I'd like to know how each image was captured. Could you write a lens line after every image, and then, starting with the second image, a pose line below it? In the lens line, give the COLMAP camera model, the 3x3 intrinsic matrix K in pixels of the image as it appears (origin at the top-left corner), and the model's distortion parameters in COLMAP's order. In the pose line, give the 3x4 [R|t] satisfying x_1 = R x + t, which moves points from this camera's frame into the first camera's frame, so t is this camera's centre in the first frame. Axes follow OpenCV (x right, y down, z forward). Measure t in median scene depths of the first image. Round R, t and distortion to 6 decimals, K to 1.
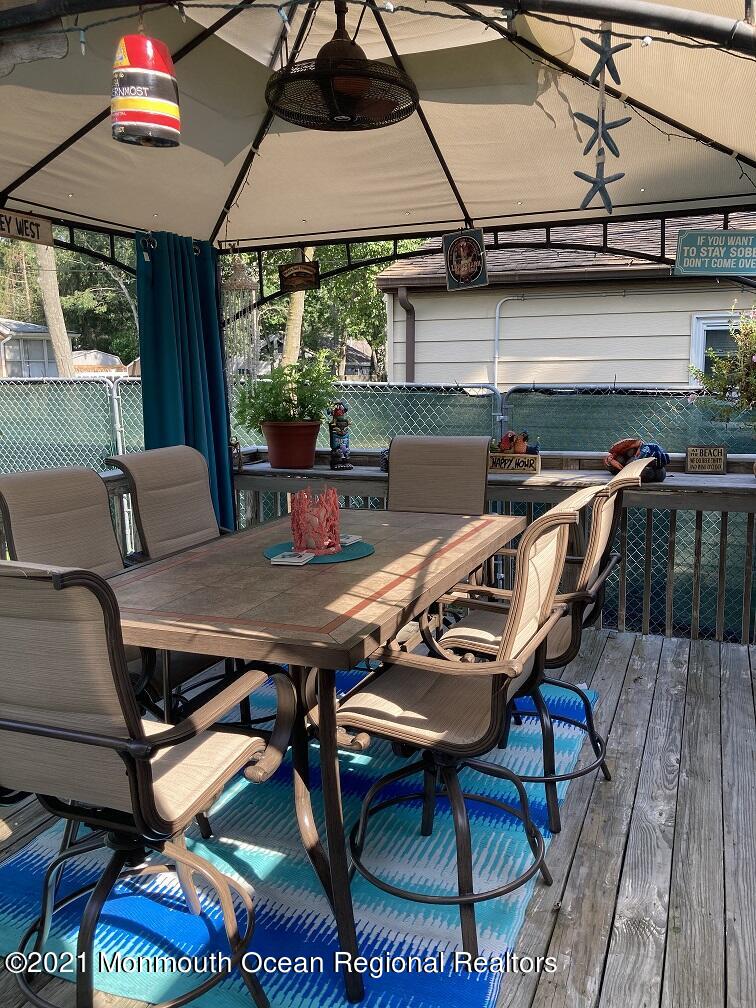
lens RADIAL K [[863.1, 0, 378.0], [0, 863.1, 504.0], [0, 0, 1]] dist [0.033053, -0.006981]
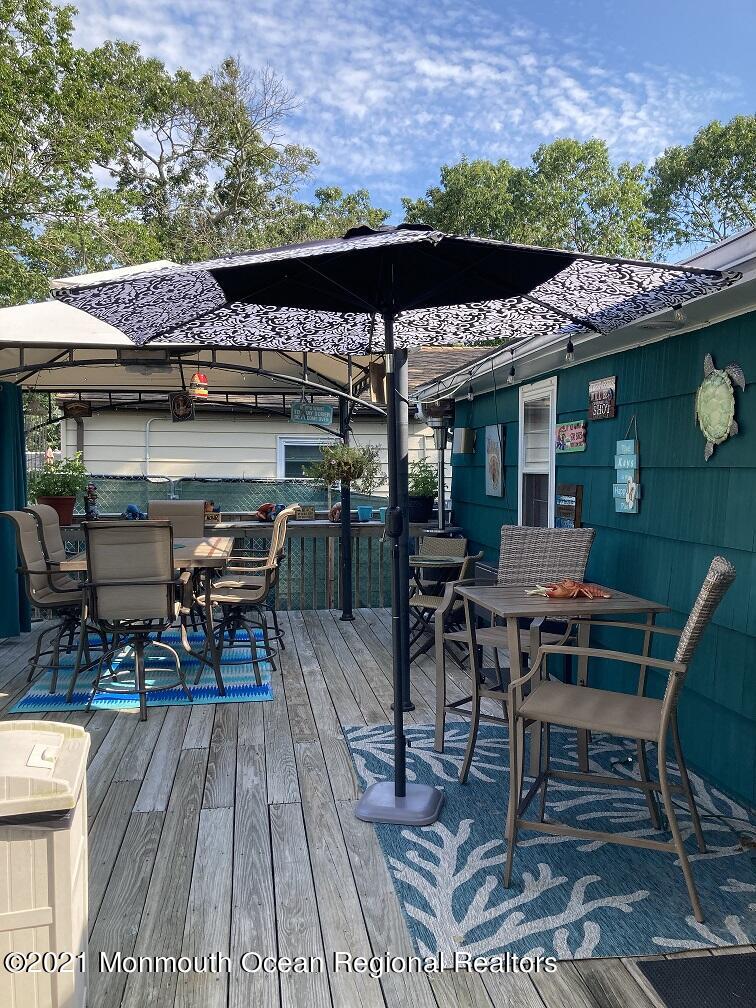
lens RADIAL K [[863.1, 0, 378.0], [0, 863.1, 504.0], [0, 0, 1]] dist [0.033053, -0.006981]
pose [[0.870051, -0.004378, 0.492942, -0.404923], [0.061971, 0.992999, -0.100560, 0.123741], [-0.489051, 0.118041, 0.864231, -0.707032]]
